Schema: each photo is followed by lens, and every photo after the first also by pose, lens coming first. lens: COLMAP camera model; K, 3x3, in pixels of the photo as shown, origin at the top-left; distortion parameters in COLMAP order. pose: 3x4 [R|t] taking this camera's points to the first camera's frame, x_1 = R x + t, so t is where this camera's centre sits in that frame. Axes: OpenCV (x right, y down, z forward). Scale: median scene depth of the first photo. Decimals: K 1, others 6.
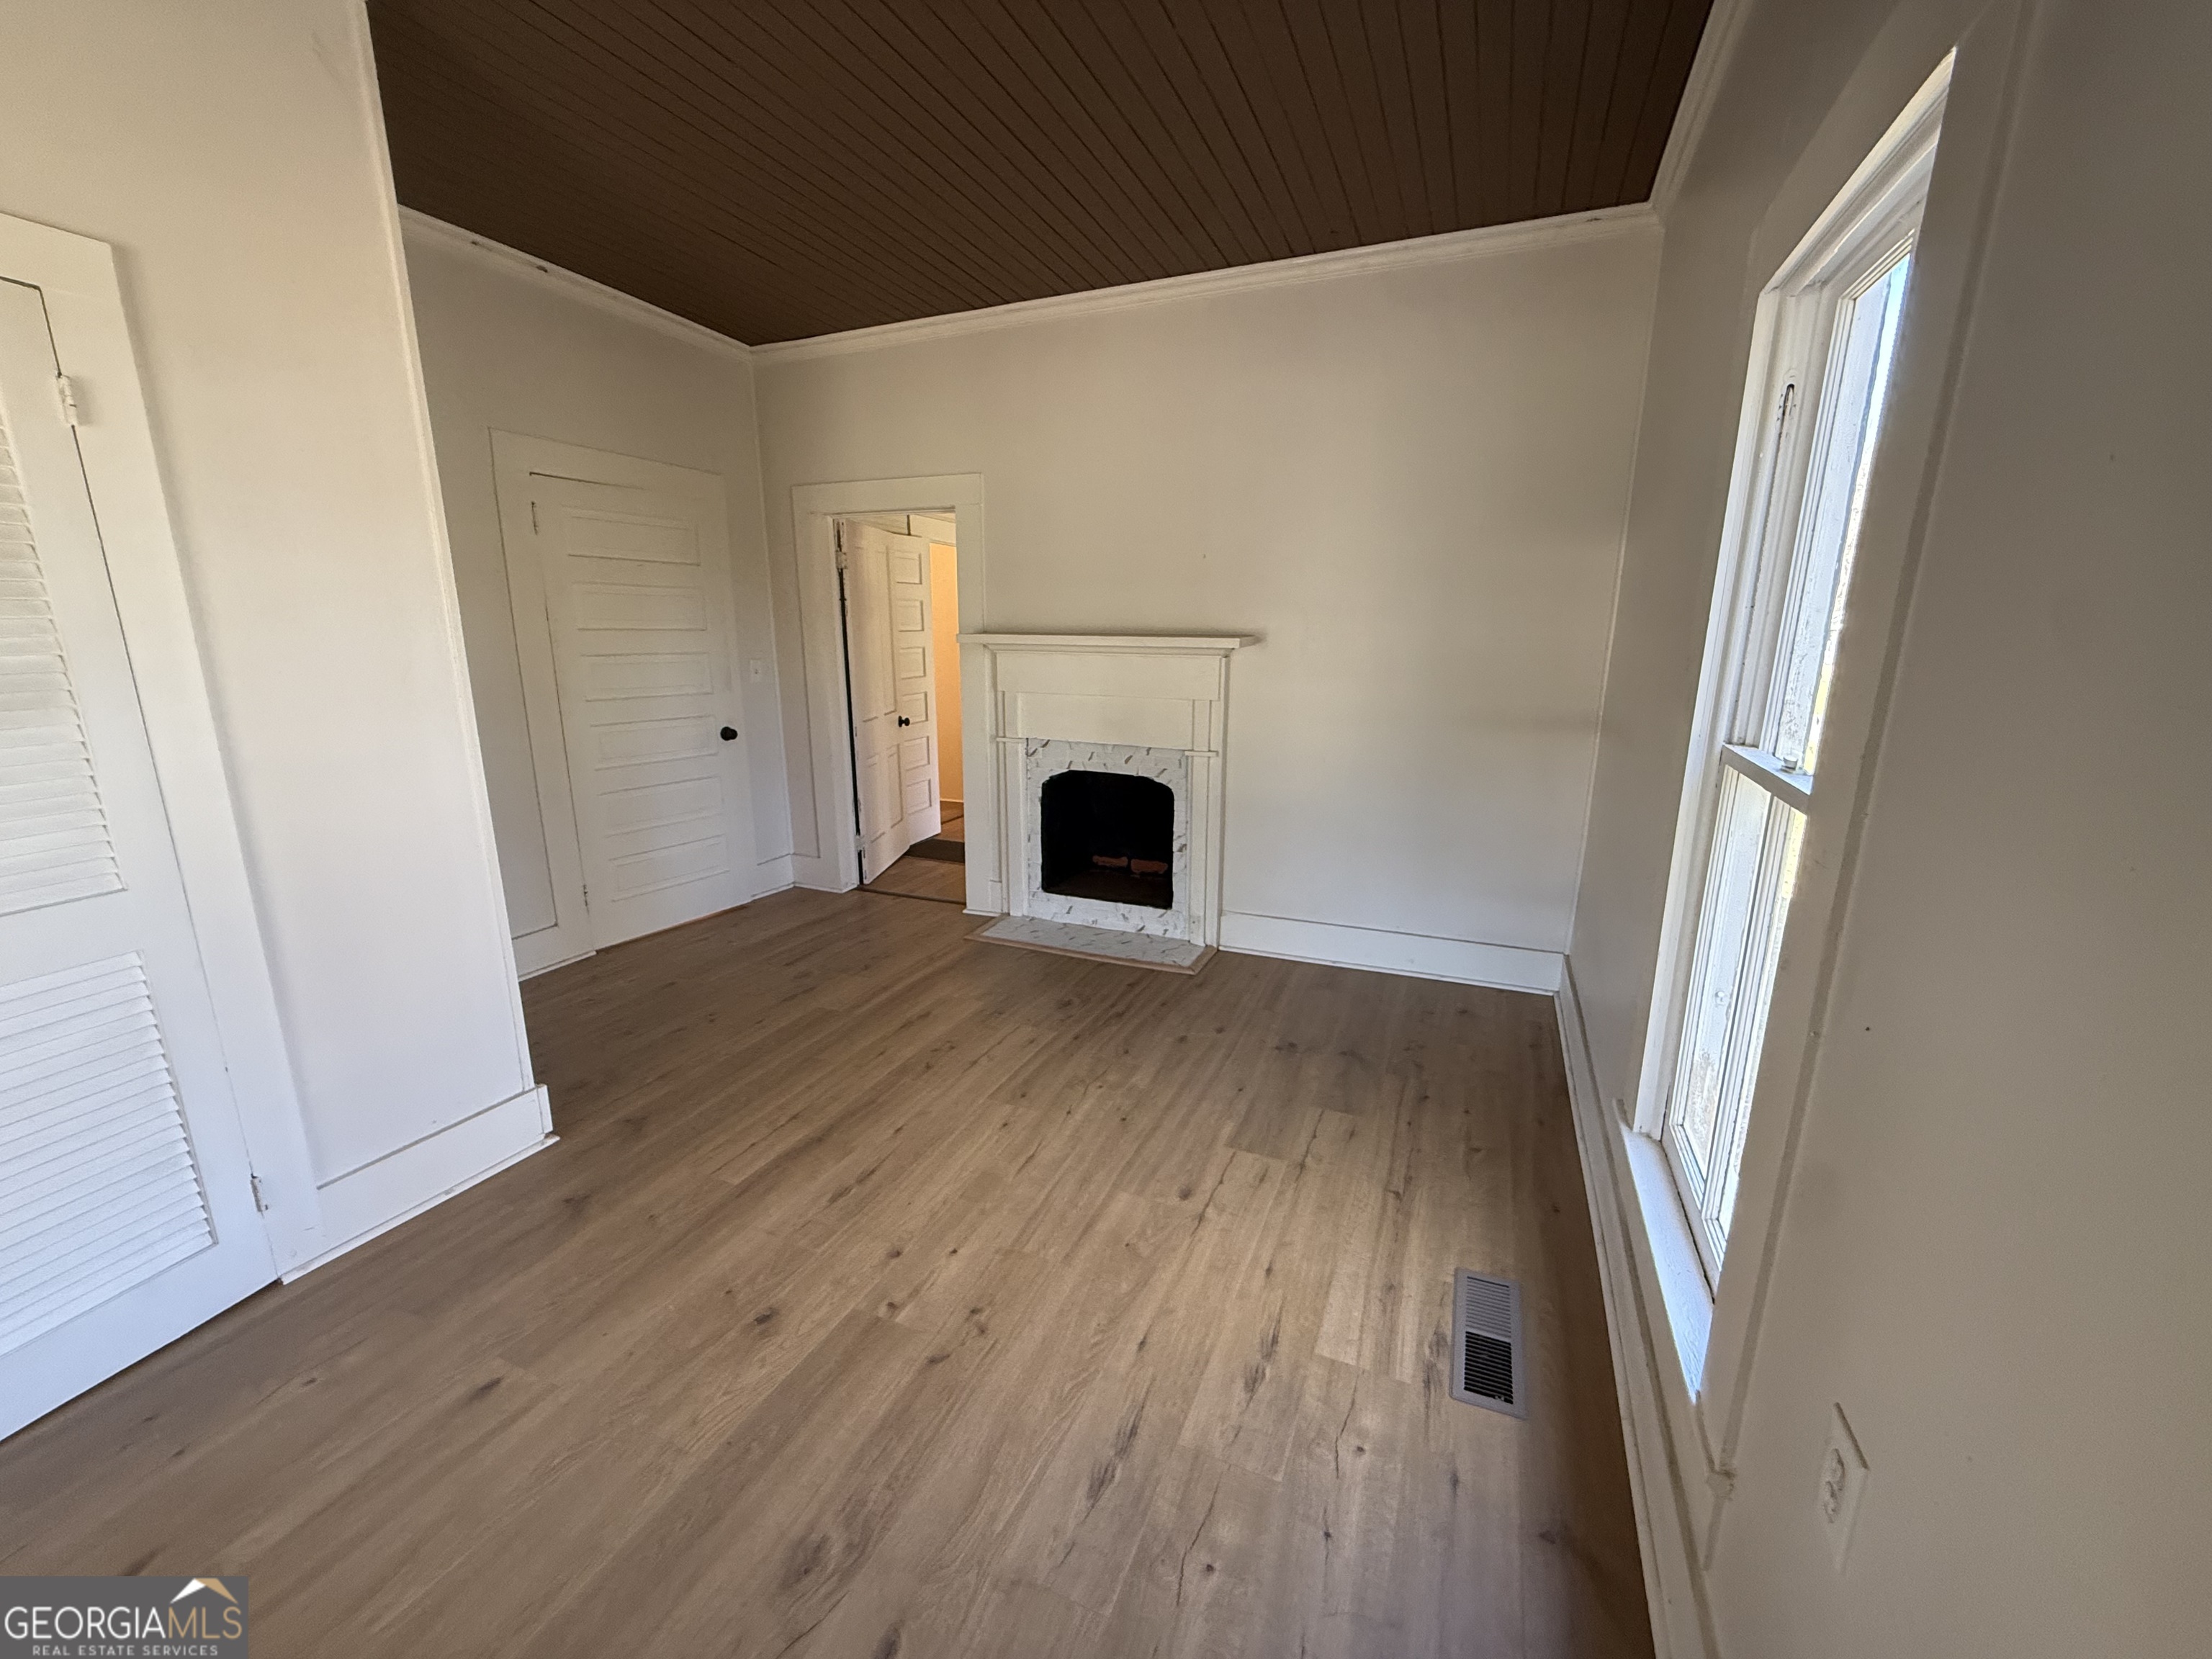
lens RADIAL K [[878.1, 0, 1106.0], [0, 878.1, 829.5], [0, 0, 1]] dist [0.000562, 0.000169]
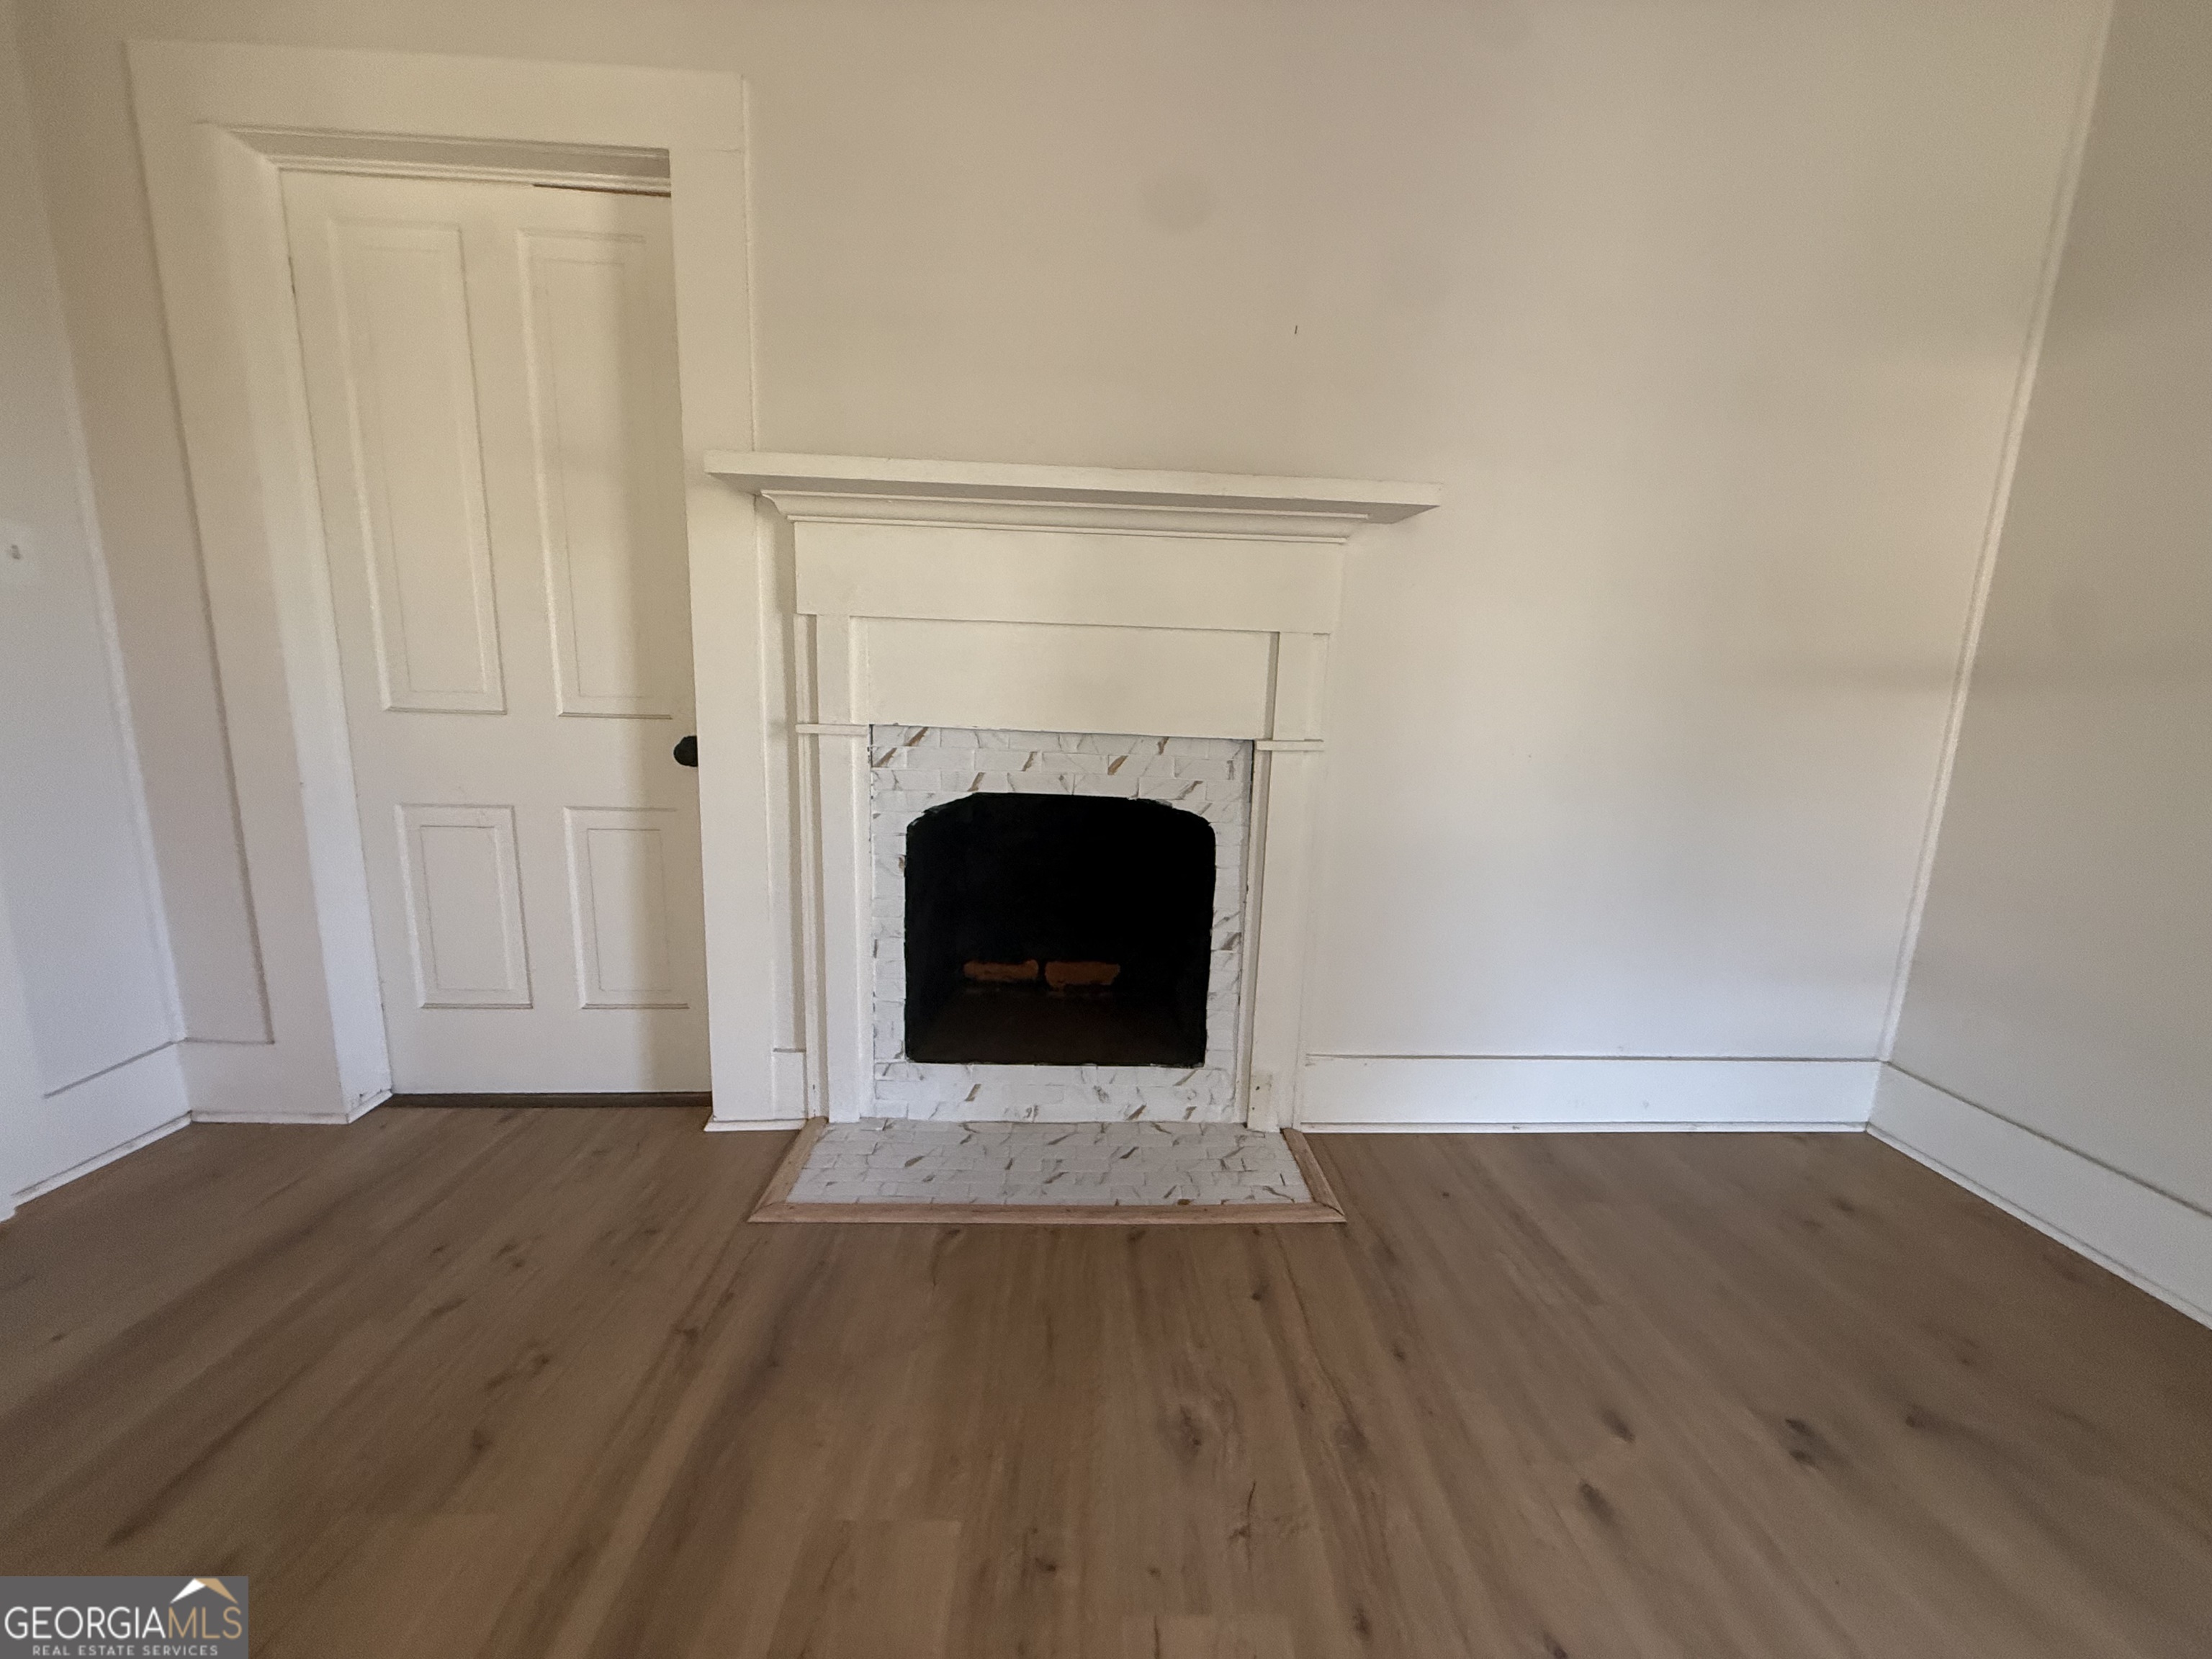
lens RADIAL K [[881.4, 0, 1107.4], [0, 881.4, 837.6], [0, 0, 1]] dist [0.004007, 0.000344]
pose [[0.906021, -0.054355, 0.419729, -0.172586], [0.071241, 0.997155, -0.024648, -0.028315], [-0.417195, 0.052234, 0.907315, 0.555474]]
